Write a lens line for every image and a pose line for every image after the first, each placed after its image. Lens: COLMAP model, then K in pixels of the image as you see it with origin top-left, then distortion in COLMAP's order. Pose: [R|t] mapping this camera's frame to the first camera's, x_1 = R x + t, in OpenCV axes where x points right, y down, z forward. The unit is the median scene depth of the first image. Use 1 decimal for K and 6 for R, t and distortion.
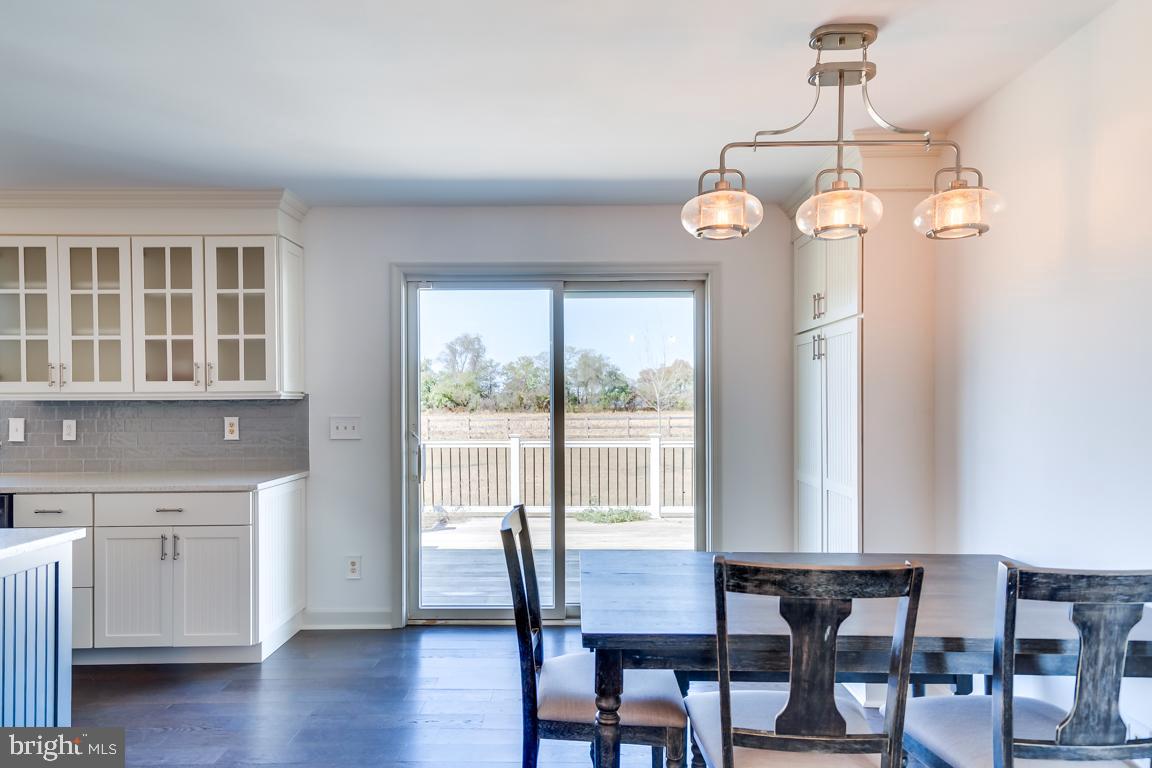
lens RADIAL K [[688.4, 0, 572.5], [0, 688.4, 401.7], [0, 0, 1]] dist [0.019795, 0.006727]
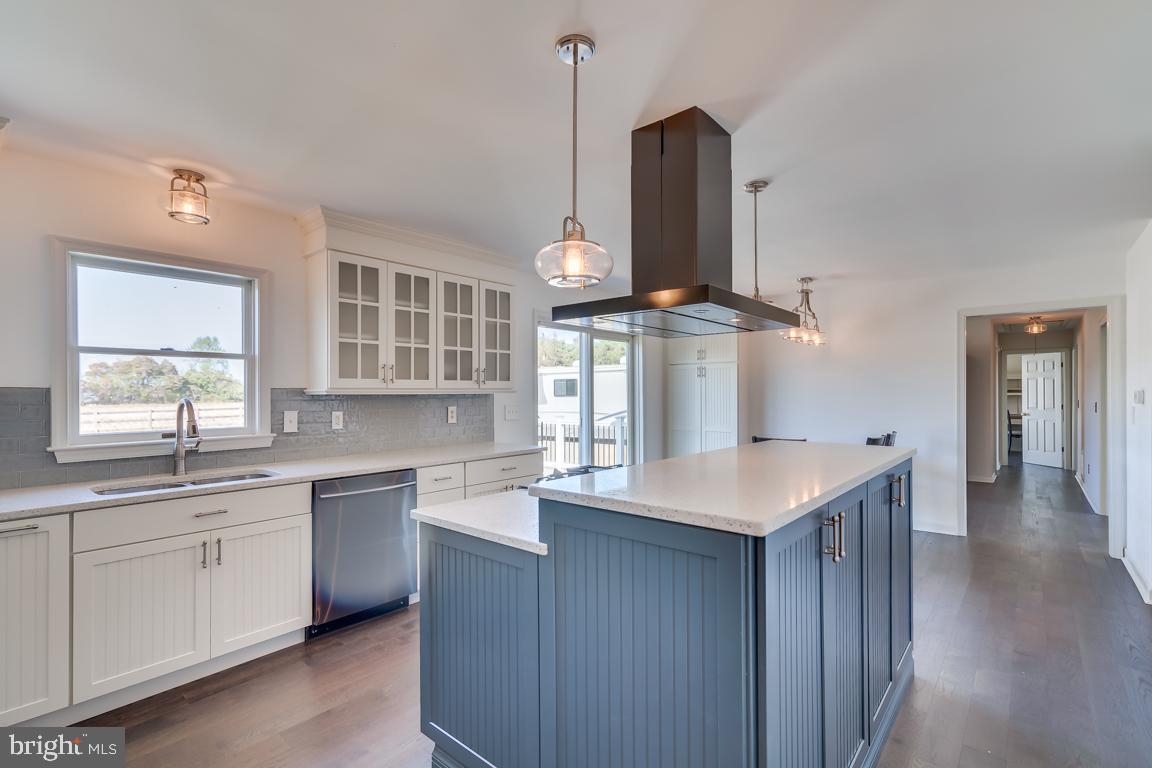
lens RADIAL K [[540.5, 0, 577.8], [0, 540.5, 385.6], [0, 0, 1]] dist [0.004575, 0.006054]
pose [[0.648920, 0.012350, 0.760757, -1.241874], [-0.014221, 0.999890, -0.004101, -0.019385], [-0.760724, -0.008157, 0.649024, 0.124472]]
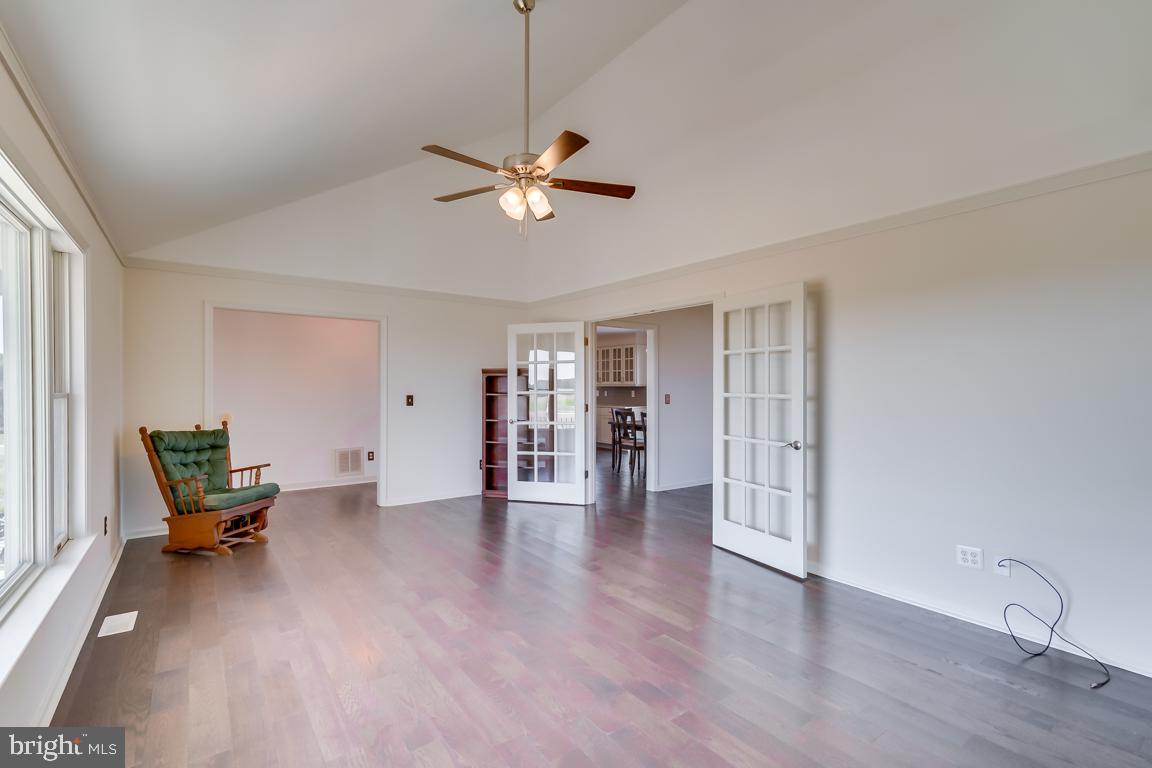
lens RADIAL K [[540.5, 0, 587.5], [0, 540.5, 389.7], [0, 0, 1]] dist [0.004575, 0.006054]
pose [[0.615633, 0.011978, -0.787942, 1.800001], [-0.003539, 0.999916, 0.012435, -0.022234], [0.788025, -0.004867, 0.615624, -1.079447]]
